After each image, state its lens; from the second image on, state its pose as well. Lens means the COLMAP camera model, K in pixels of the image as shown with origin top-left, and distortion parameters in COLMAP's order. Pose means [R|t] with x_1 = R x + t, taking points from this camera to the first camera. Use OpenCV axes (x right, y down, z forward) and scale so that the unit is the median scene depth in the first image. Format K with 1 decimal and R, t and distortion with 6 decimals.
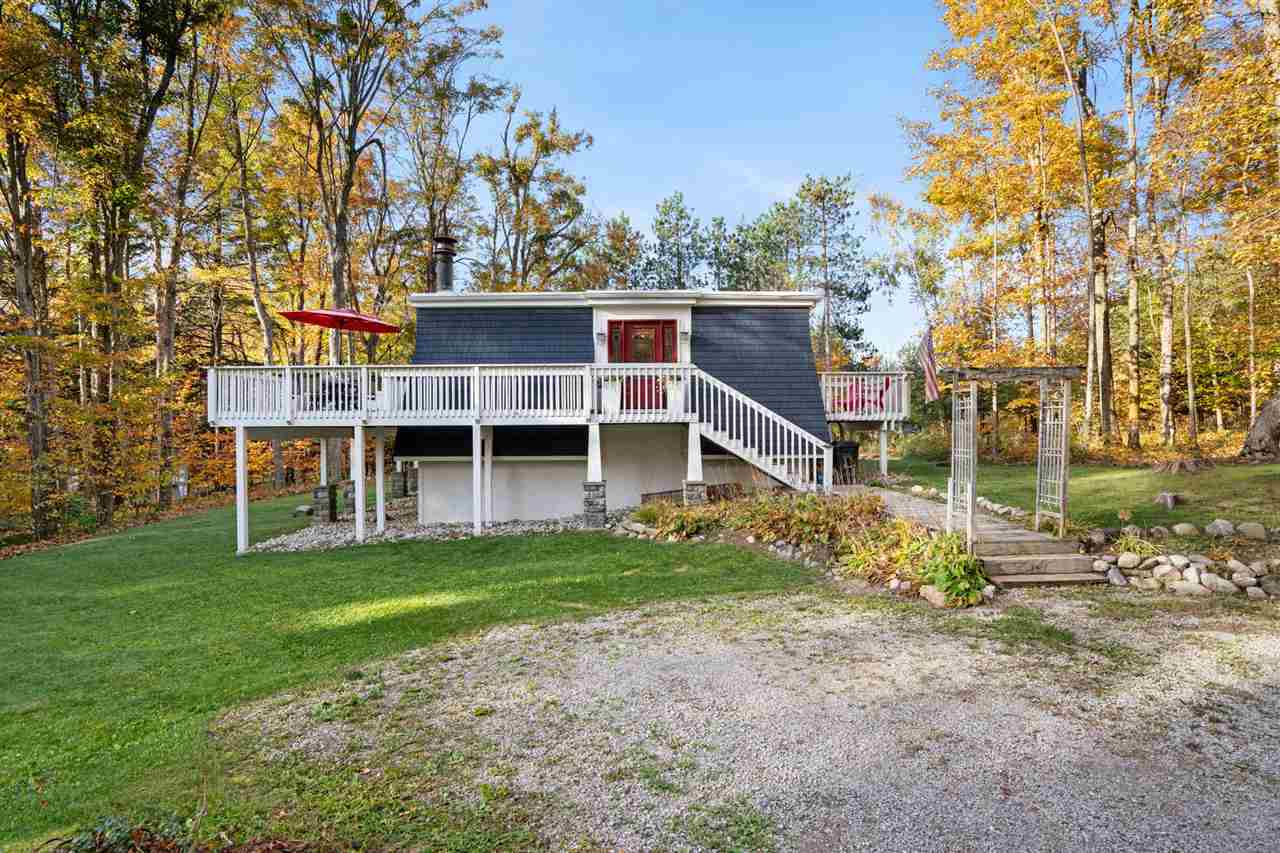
lens RADIAL K [[637.1, 0, 640.9], [0, 637.1, 423.1], [0, 0, 1]] dist [-0.018465, 0.000451]
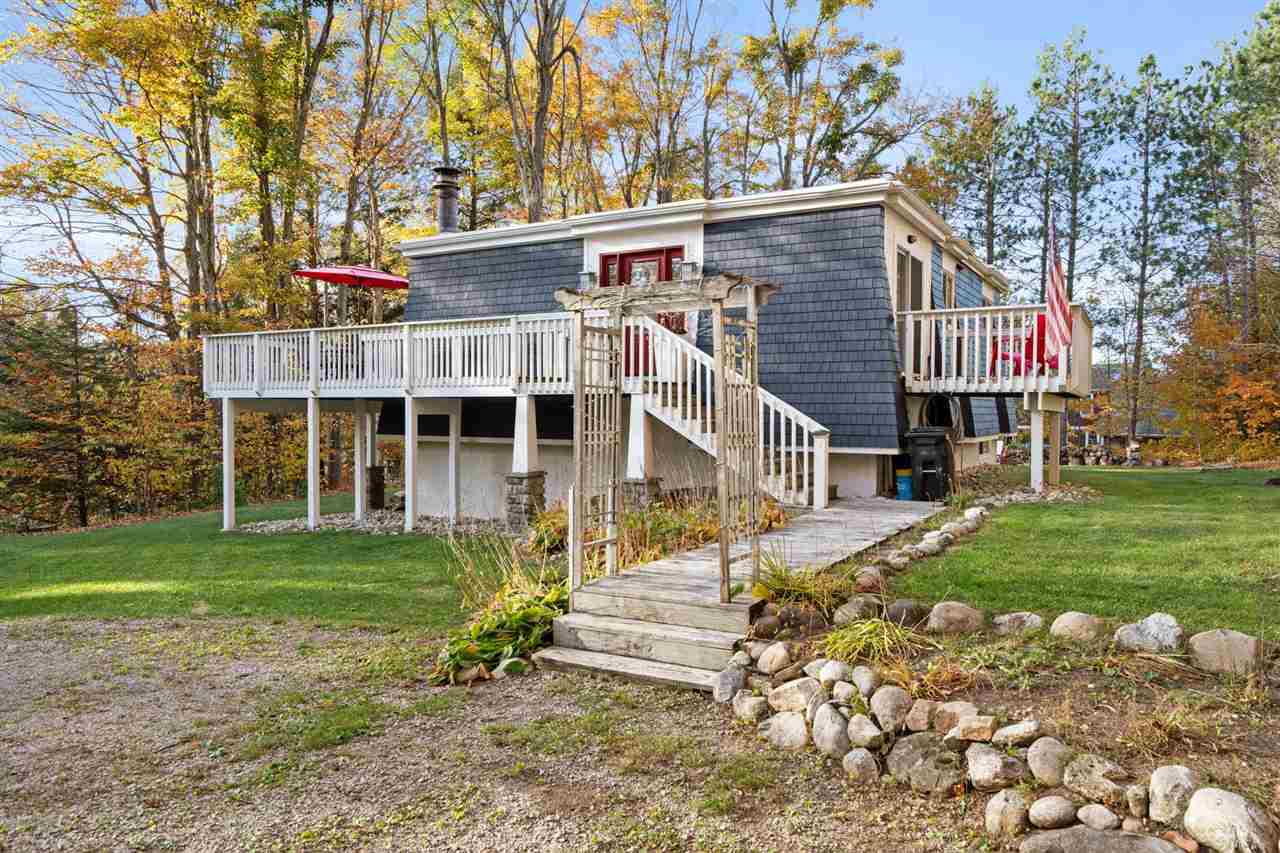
lens RADIAL K [[864.8, 0, 639.9], [0, 864.8, 434.5], [0, 0, 1]] dist [0.011506, 0.004656]
pose [[0.855043, 0.025965, -0.517906, 0.508641], [-0.007753, 0.999274, 0.037297, 0.006888], [0.518499, -0.027876, 0.854624, 0.176248]]
